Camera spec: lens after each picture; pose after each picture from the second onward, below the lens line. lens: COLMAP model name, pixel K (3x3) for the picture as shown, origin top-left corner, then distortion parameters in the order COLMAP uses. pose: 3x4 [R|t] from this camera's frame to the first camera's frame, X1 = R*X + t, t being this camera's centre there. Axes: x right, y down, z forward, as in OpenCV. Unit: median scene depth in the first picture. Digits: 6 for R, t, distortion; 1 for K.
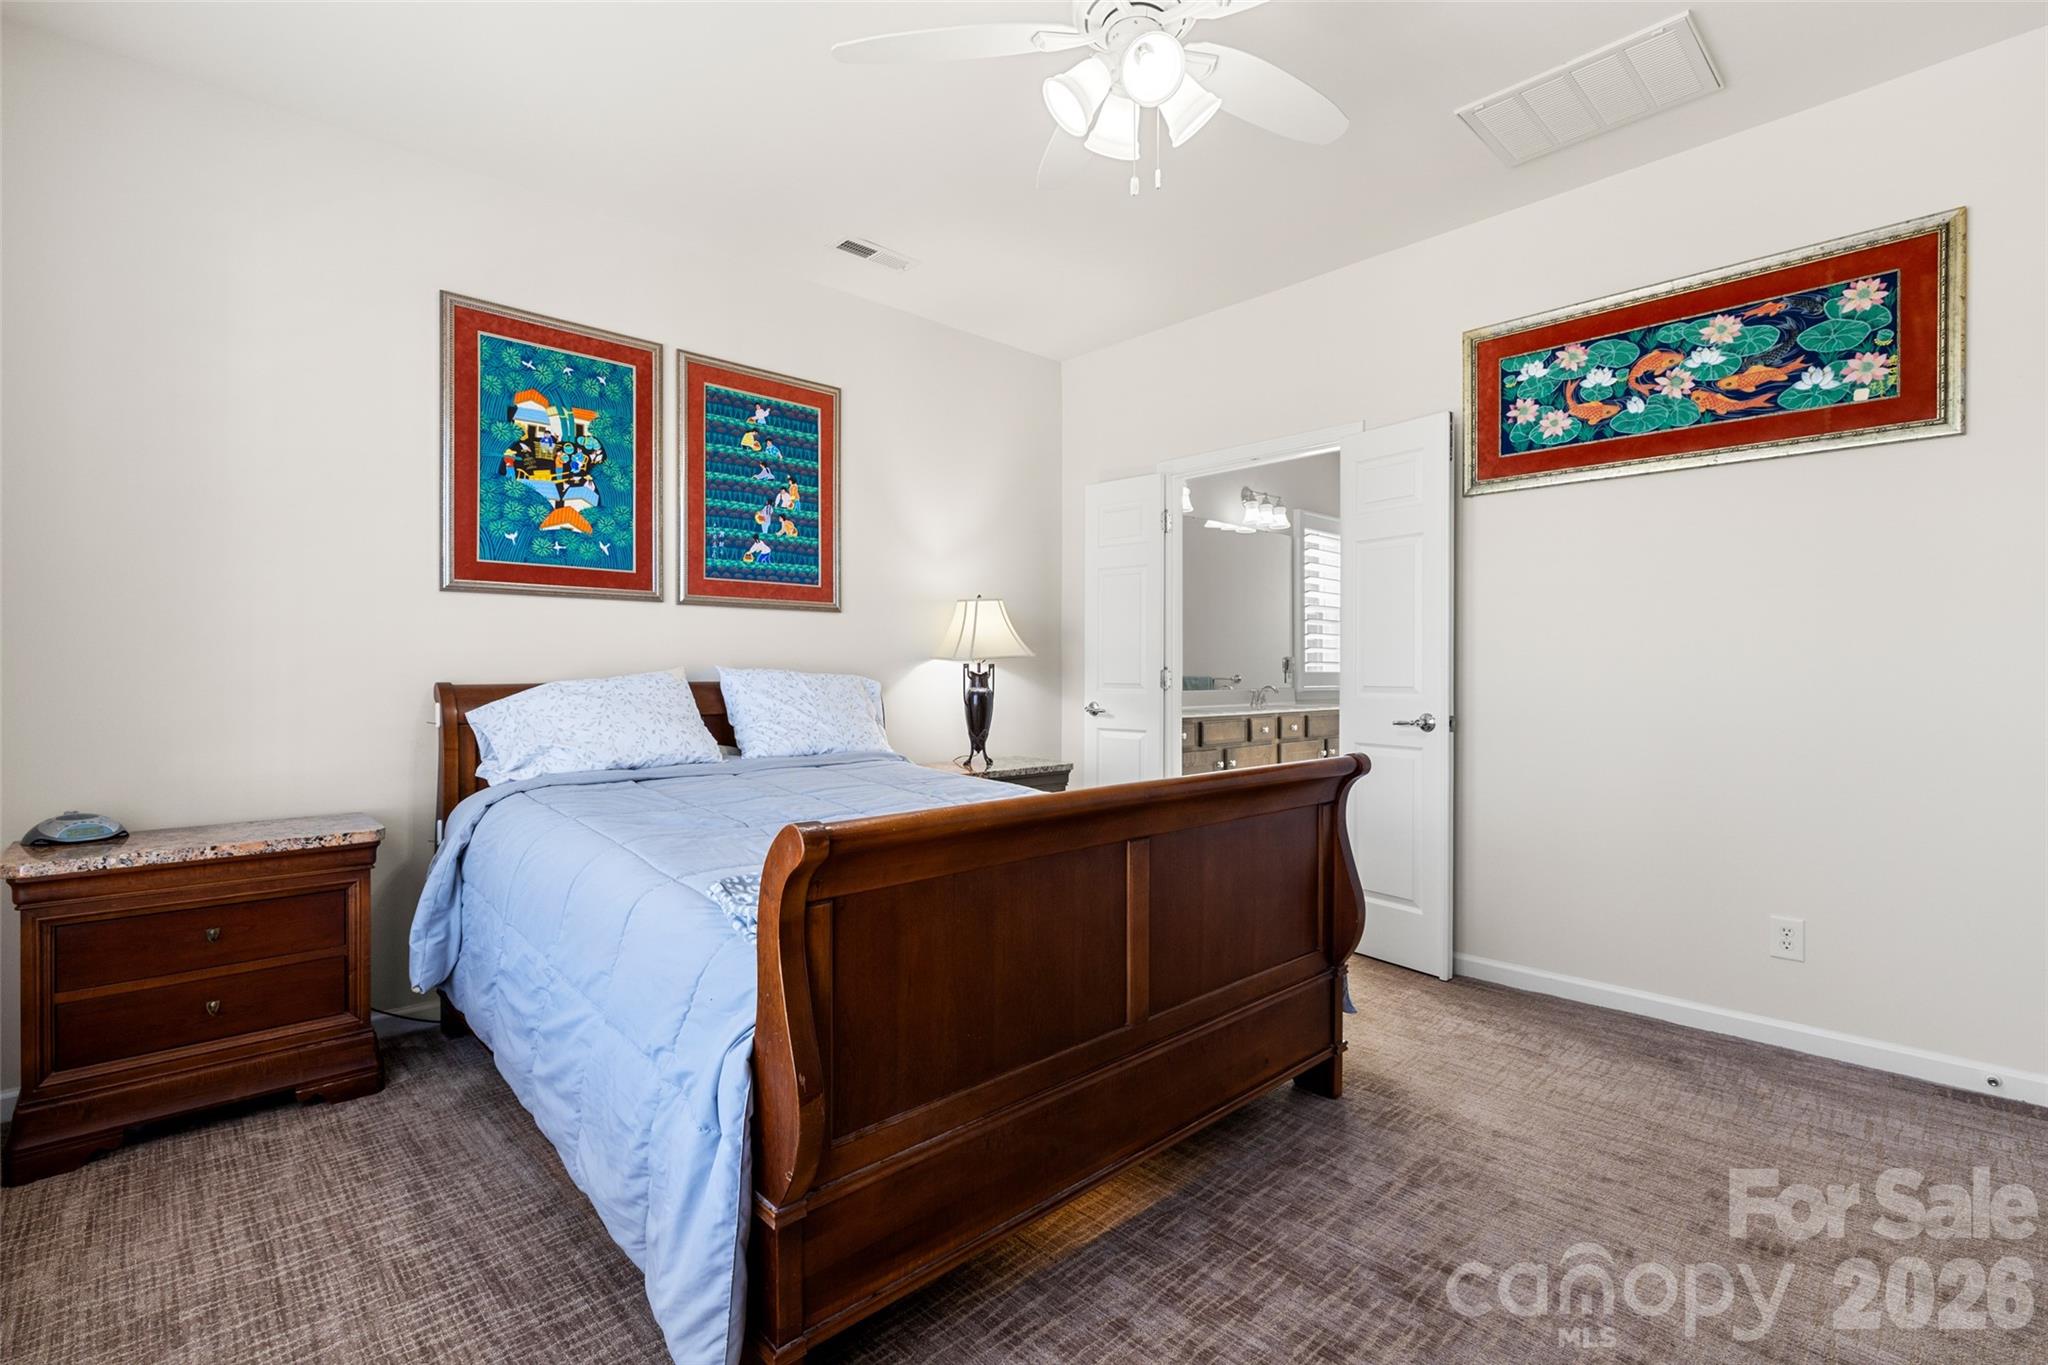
lens RADIAL K [[929.1, 0, 1029.8], [0, 929.1, 679.2], [0, 0, 1]] dist [-0.007317, 0.000808]
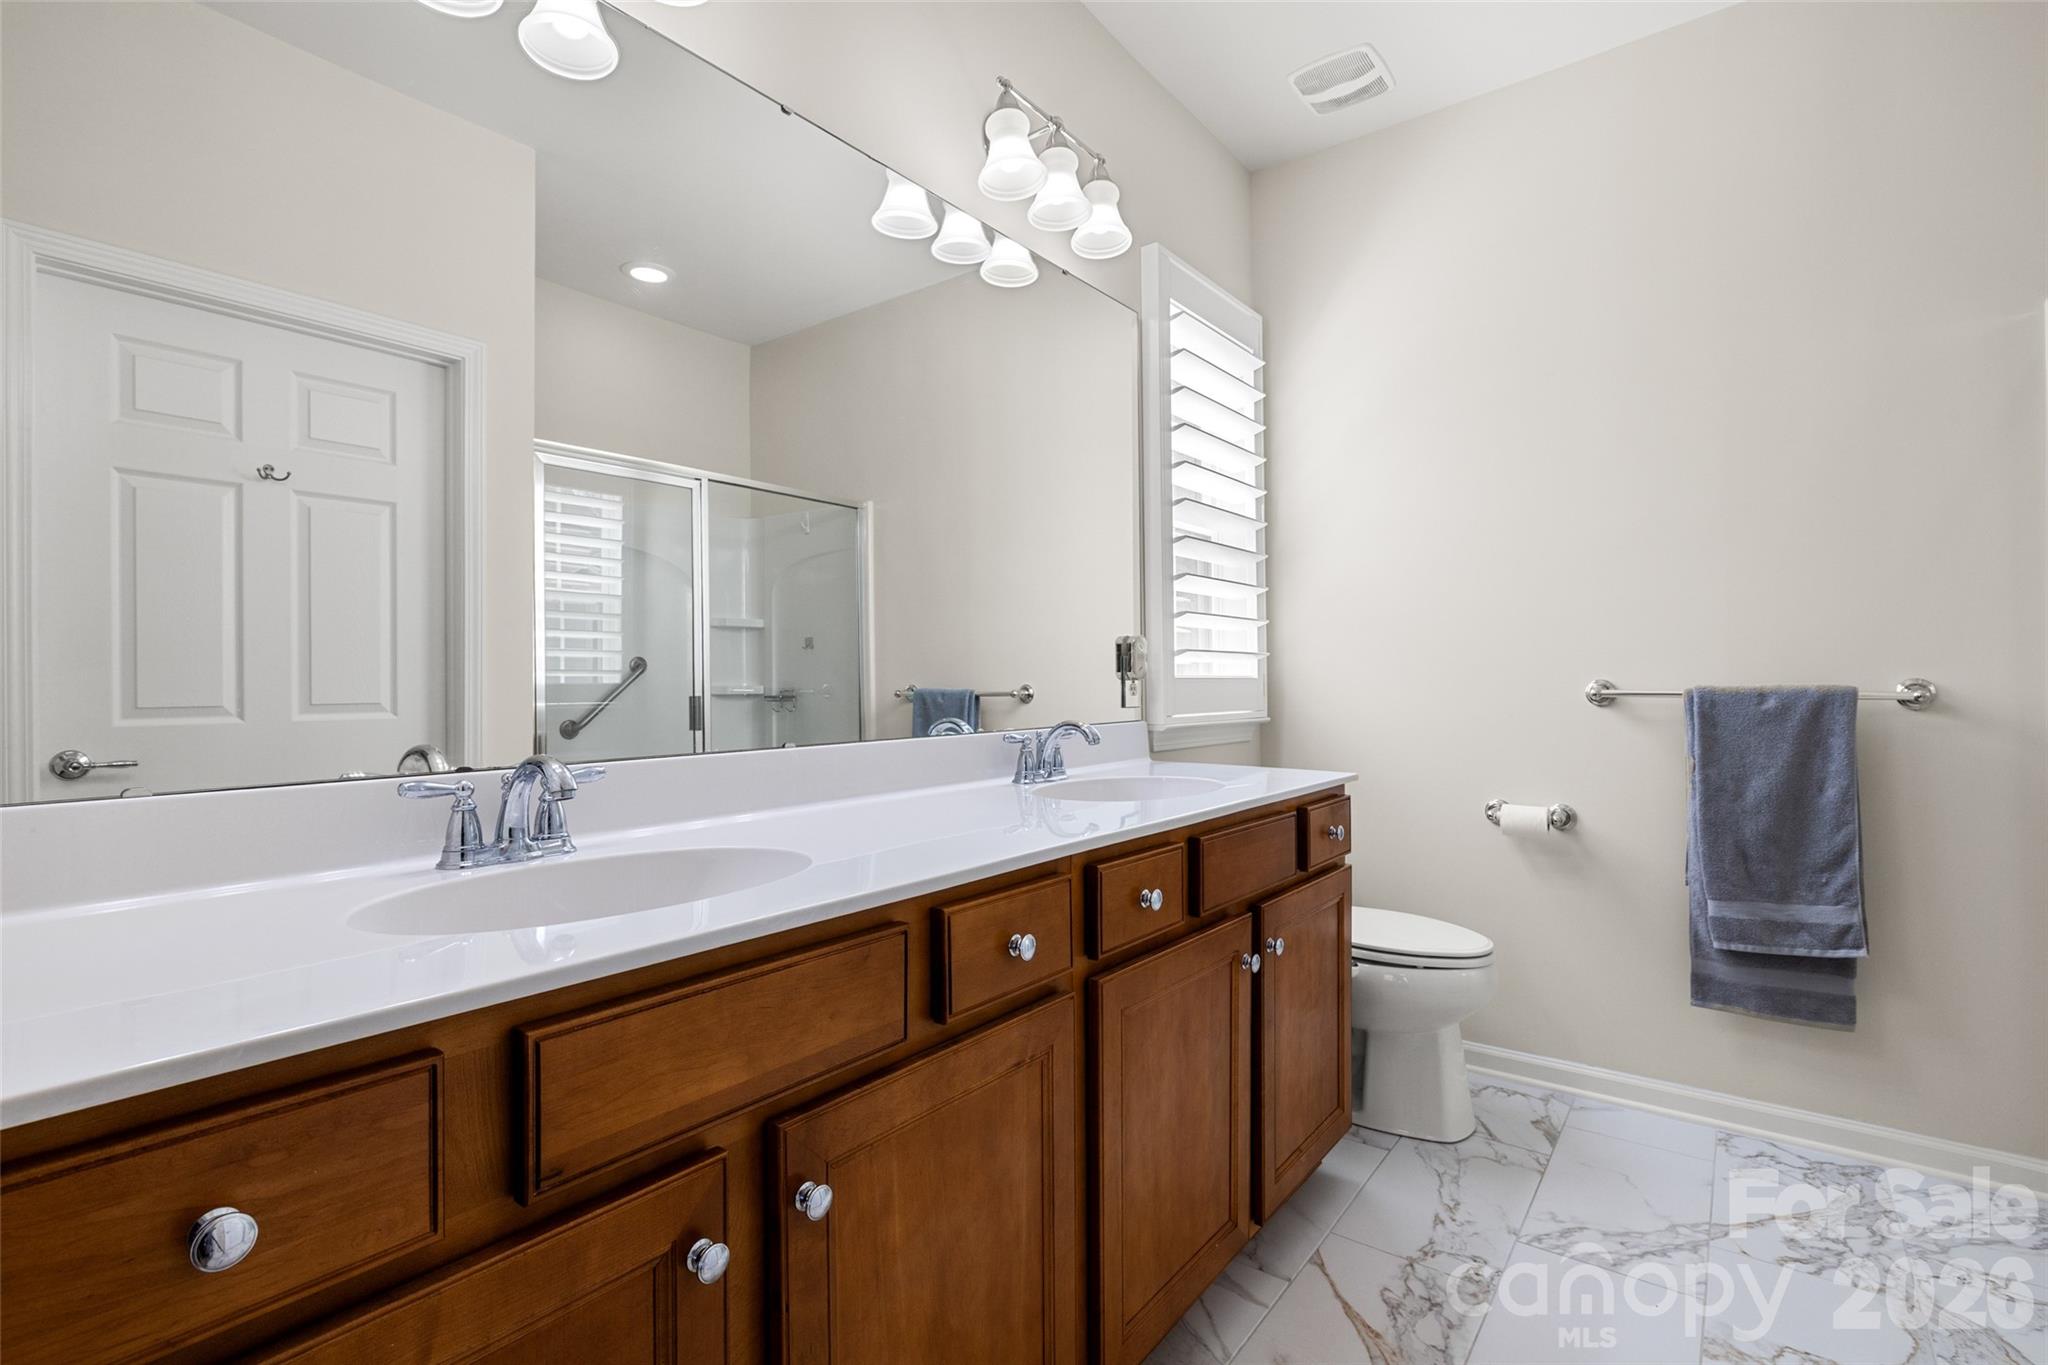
lens RADIAL K [[959.9, 0, 1024.0], [0, 959.9, 682.5], [0, 0, 1]] dist [-0.009262, 0.000027]
pose [[0.988140, -0.007371, 0.153381, 0.379323], [0.008458, 0.999944, -0.006436, -0.007801], [-0.153325, 0.007657, 0.988146, 1.342199]]
